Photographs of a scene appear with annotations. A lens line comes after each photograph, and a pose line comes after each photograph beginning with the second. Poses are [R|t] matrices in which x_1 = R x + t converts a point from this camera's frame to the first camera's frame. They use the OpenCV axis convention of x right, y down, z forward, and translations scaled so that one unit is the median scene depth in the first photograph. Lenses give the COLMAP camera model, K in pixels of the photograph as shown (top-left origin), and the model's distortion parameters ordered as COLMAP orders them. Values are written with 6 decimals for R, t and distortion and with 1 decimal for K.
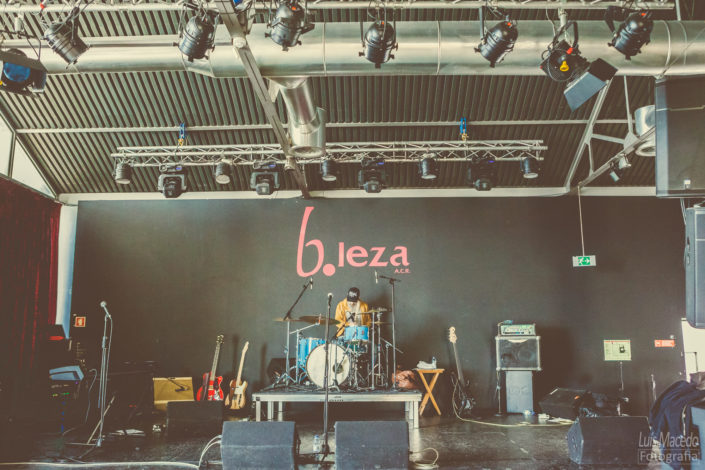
lens RADIAL K [[674.9, 0, 352.2], [0, 674.9, 237.3], [0, 0, 1]] dist [0.004717, 0.000000]
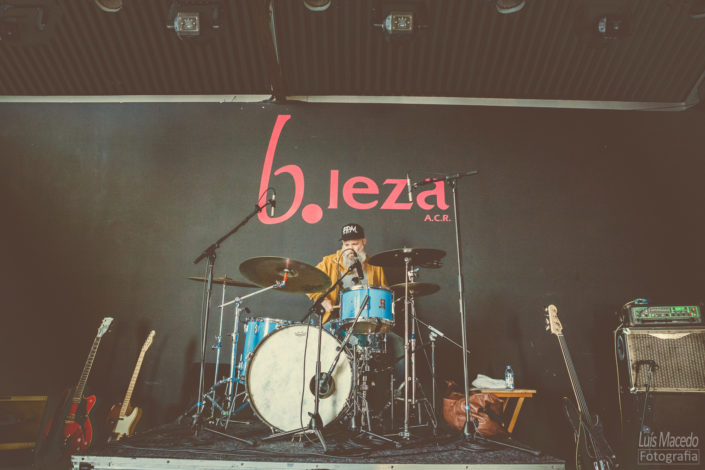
lens RADIAL K [[502.6, 0, 353.2], [0, 502.6, 235.5], [0, 0, 1]] dist [-0.047393, 0.006150]
pose [[0.999145, 0.026973, 0.031326, -0.012868], [-0.023641, 0.994478, -0.102250, 0.119276], [-0.033911, 0.101422, 0.994265, 0.610341]]
